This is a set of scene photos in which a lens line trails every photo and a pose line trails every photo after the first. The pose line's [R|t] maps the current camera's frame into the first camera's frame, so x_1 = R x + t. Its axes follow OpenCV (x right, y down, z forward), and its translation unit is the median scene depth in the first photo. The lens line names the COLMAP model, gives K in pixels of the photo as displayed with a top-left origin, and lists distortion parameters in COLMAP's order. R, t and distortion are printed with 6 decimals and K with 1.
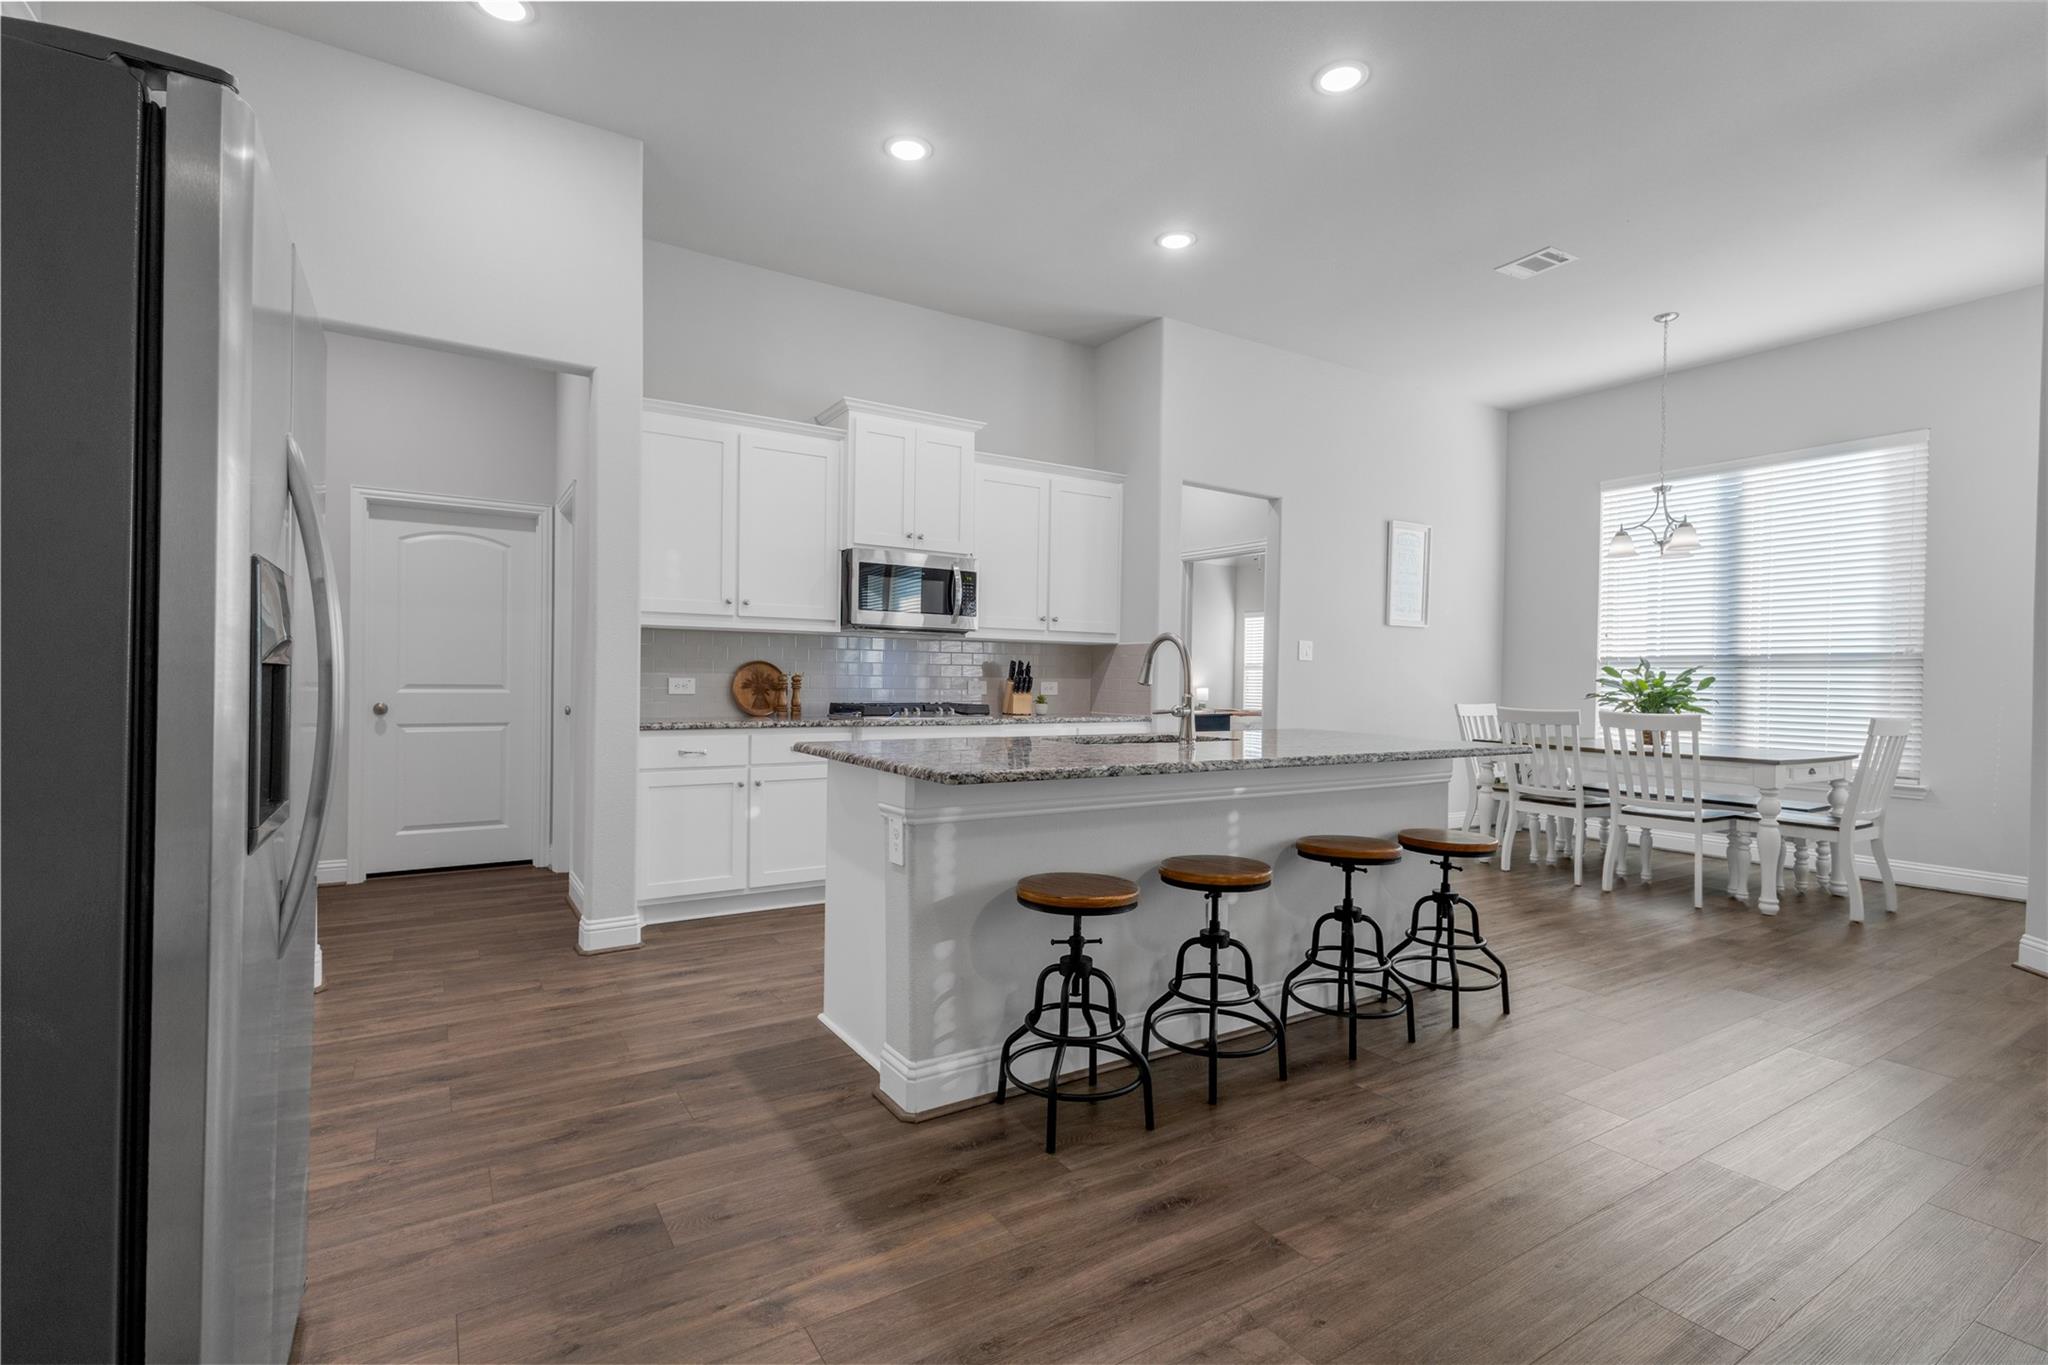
lens RADIAL K [[954.3, 0, 1016.1], [0, 954.3, 679.7], [0, 0, 1]] dist [0.014589, -0.003881]
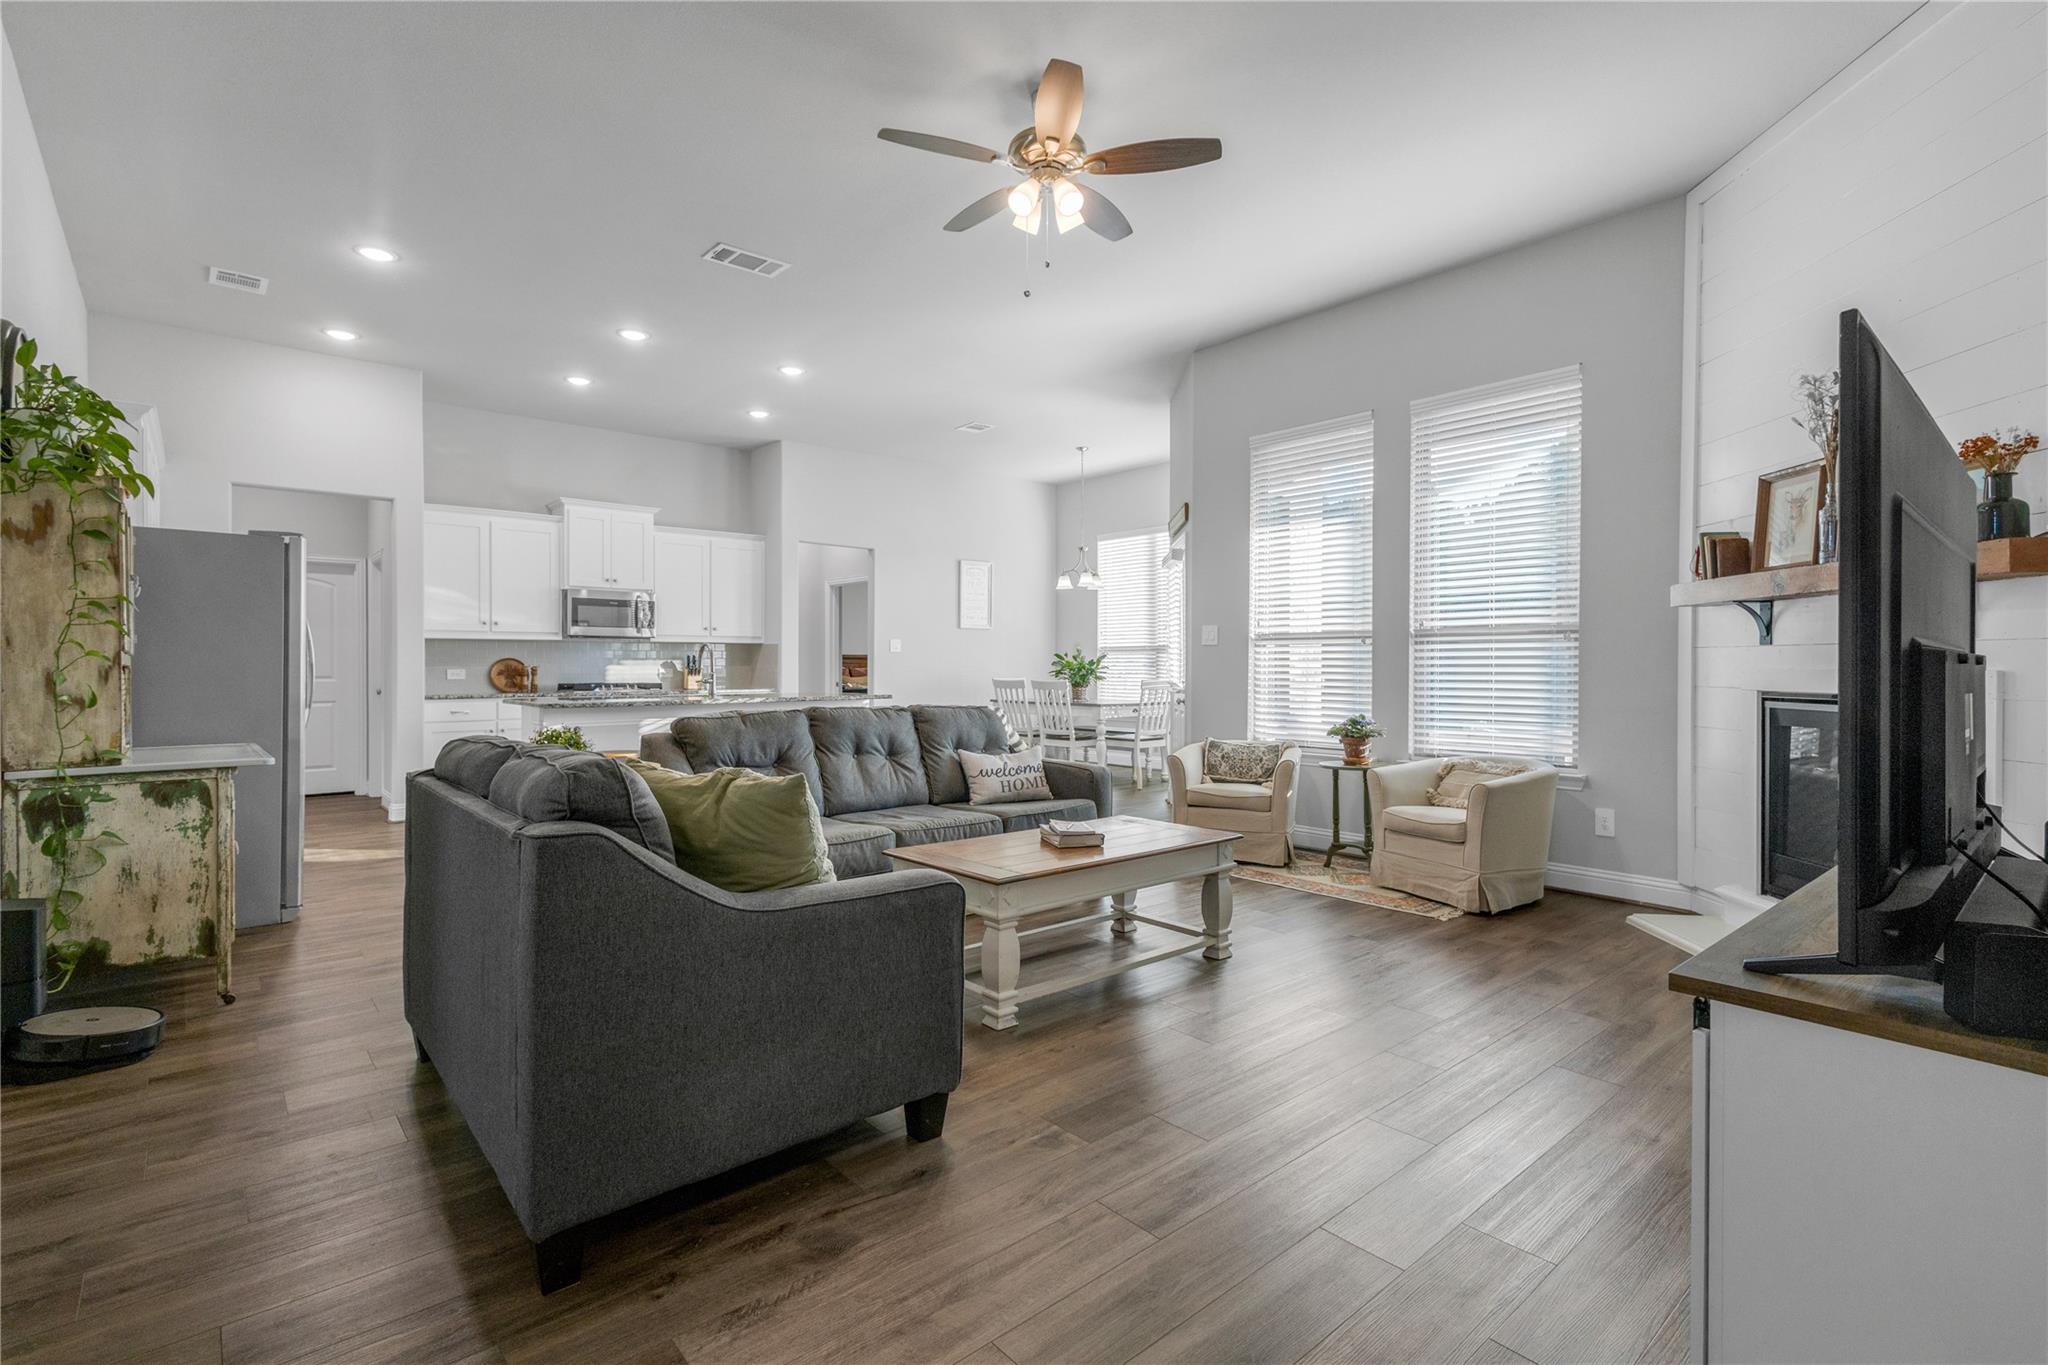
lens RADIAL K [[954.3, 0, 1033.3], [0, 954.3, 671.6], [0, 0, 1]] dist [0.014589, -0.003881]
pose [[0.986851, -0.016607, 0.160779, 0.347331], [0.015519, 0.999847, 0.008022, 0.004052], [-0.160888, -0.005422, 0.986958, -0.746716]]
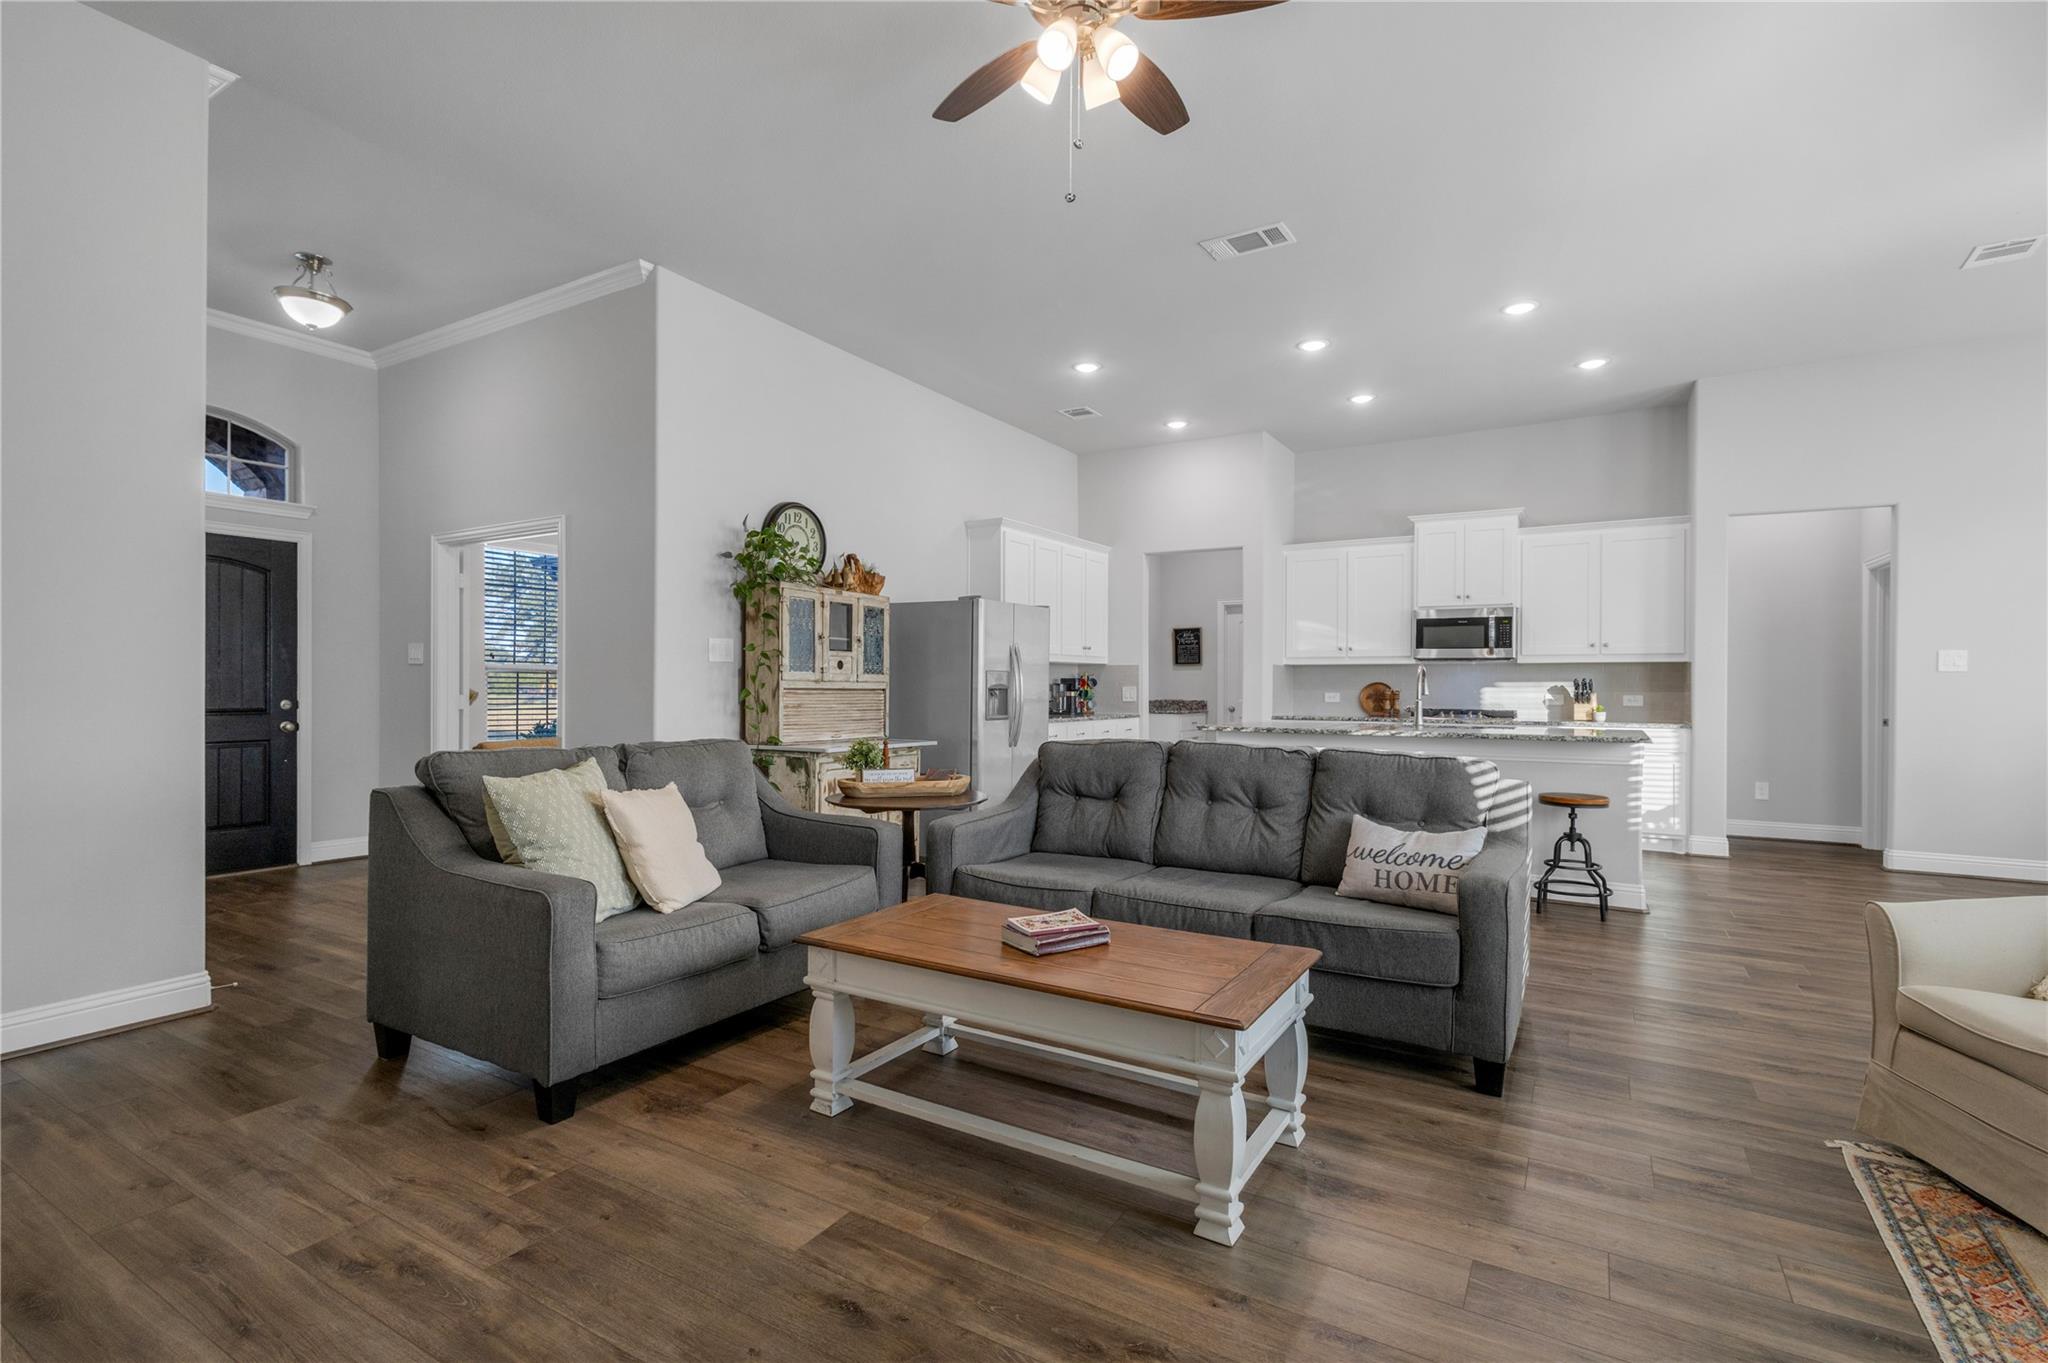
lens RADIAL K [[954.3, 0, 1018.1], [0, 954.3, 687.1], [0, 0, 1]] dist [0.014589, -0.003881]
pose [[0.446326, -0.010717, -0.894806, 0.935588], [0.001124, 0.999934, -0.011415, 0.007004], [0.894870, 0.004090, 0.446308, -0.293012]]
